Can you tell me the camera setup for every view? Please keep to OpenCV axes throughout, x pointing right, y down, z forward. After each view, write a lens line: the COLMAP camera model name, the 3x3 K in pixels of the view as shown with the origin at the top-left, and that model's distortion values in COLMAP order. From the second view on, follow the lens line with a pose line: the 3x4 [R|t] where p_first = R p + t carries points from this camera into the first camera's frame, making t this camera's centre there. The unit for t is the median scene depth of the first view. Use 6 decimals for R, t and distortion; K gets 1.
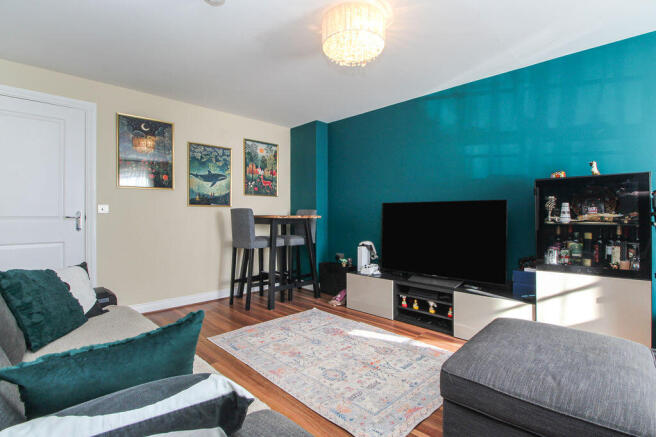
lens RADIAL K [[322.6, 0, 349.0], [0, 322.6, 210.6], [0, 0, 1]] dist [-0.020819, -0.001218]
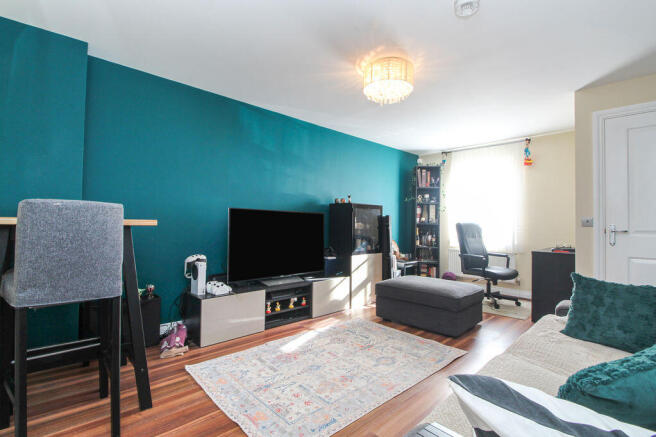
lens RADIAL K [[305.6, 0, 328.8], [0, 305.6, 221.0], [0, 0, 1]] dist [-0.018027, -0.000846]
pose [[0.066529, 0.001644, 0.997783, -0.832672], [-0.029781, 0.999556, 0.000339, 0.004059], [-0.997340, -0.029738, 0.066548, 0.816740]]
